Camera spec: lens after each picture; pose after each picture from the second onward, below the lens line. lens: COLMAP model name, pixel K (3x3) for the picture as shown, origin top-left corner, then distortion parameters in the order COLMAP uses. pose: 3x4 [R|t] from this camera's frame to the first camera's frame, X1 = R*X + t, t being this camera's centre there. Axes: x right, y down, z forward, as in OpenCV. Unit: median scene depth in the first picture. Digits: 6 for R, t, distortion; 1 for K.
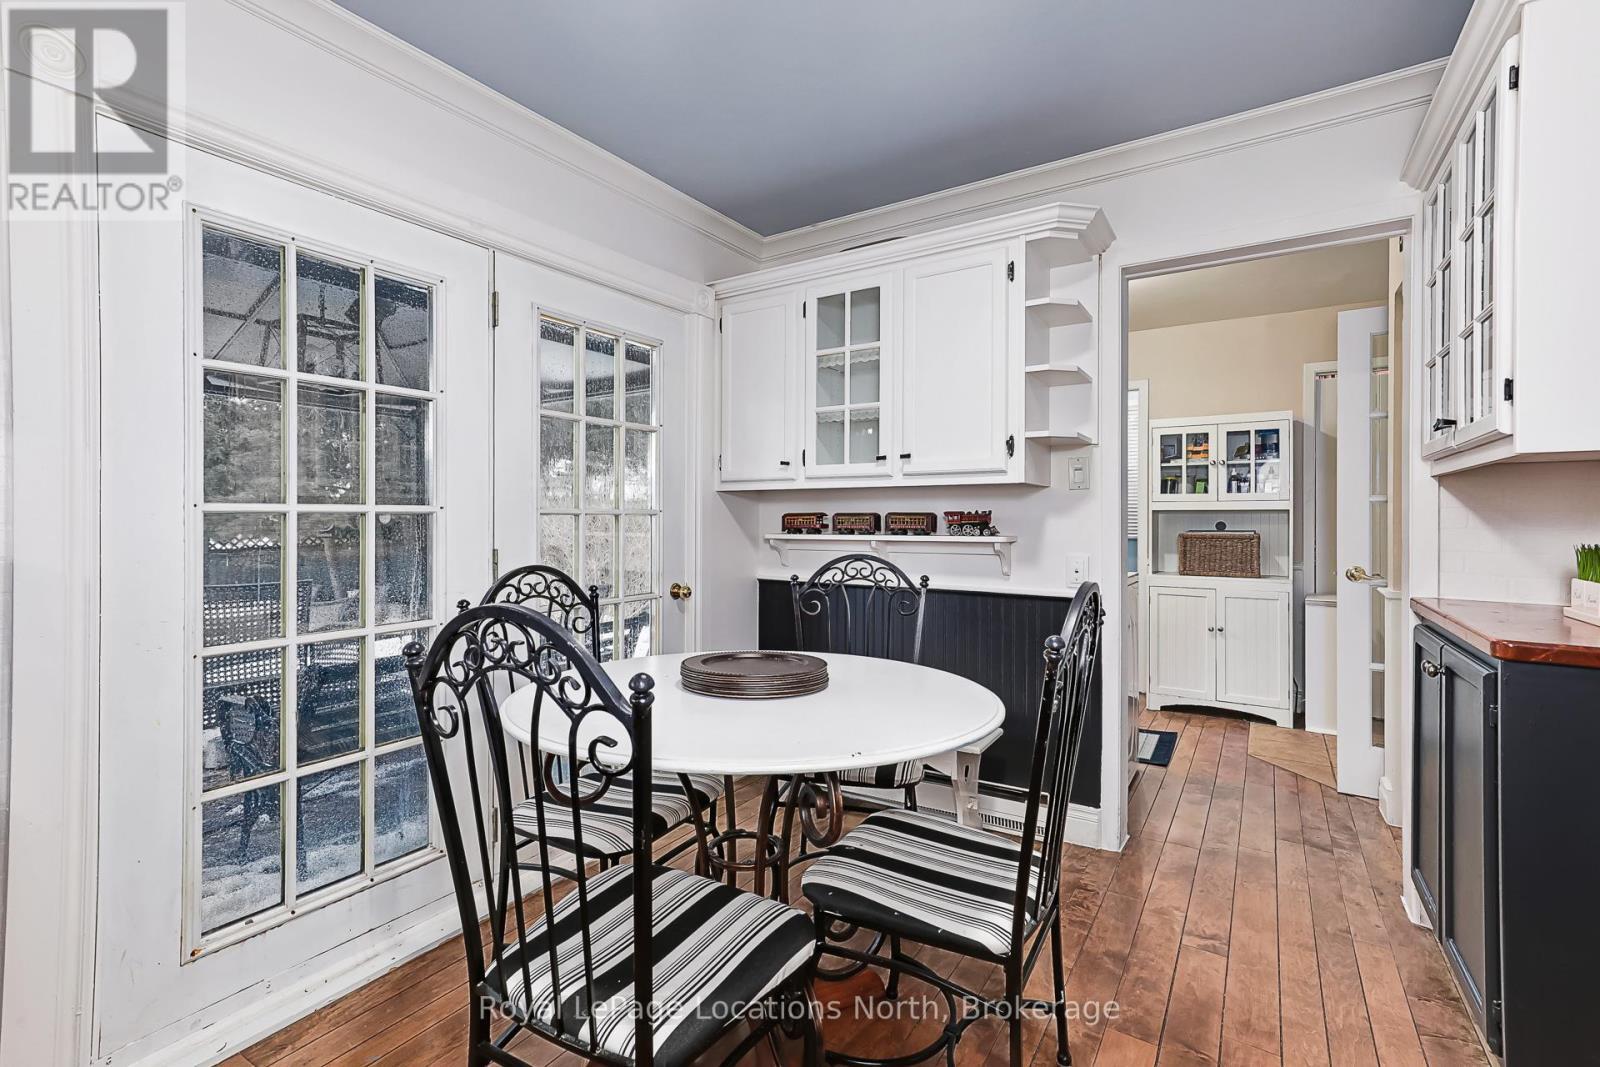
lens RADIAL K [[704.7, 0, 800.3], [0, 704.7, 522.6], [0, 0, 1]] dist [0.004910, -0.000356]
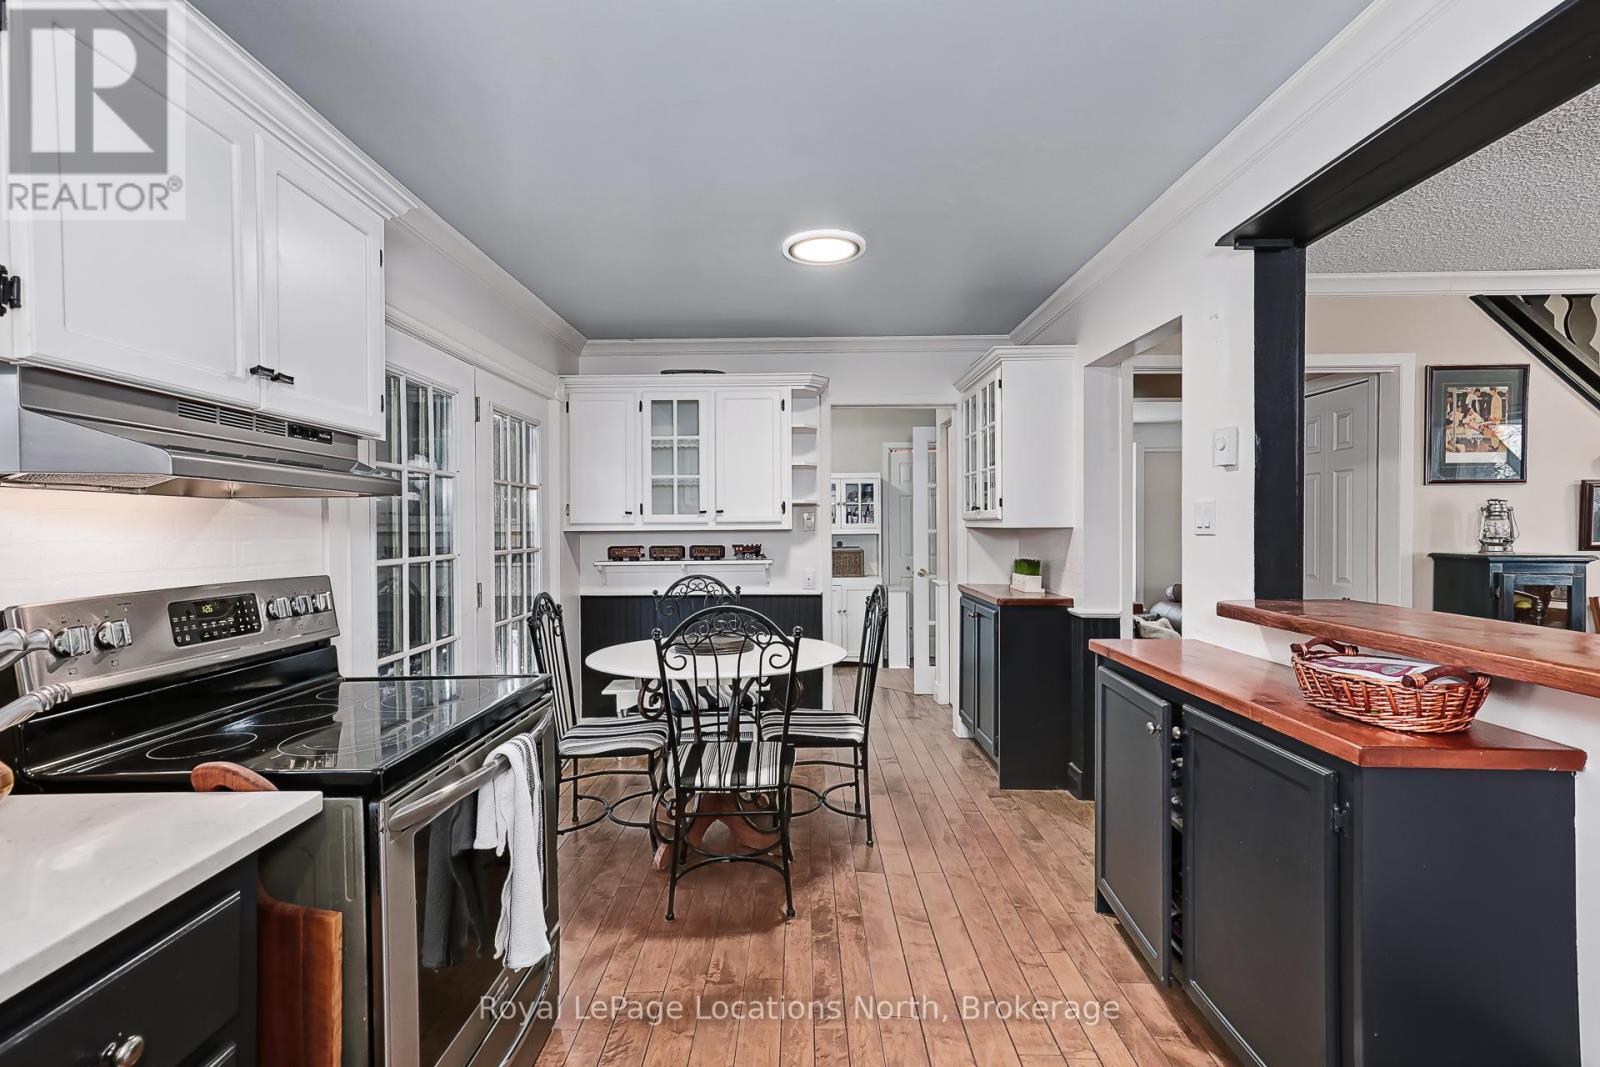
lens RADIAL K [[705.5, 0, 801.3], [0, 705.5, 531.0], [0, 0, 1]] dist [-0.001032, -0.000012]
pose [[0.837701, -0.010470, 0.546029, -0.546439], [0.010737, 0.999939, 0.002702, -0.051210], [-0.546024, 0.003599, 0.837762, -0.411907]]
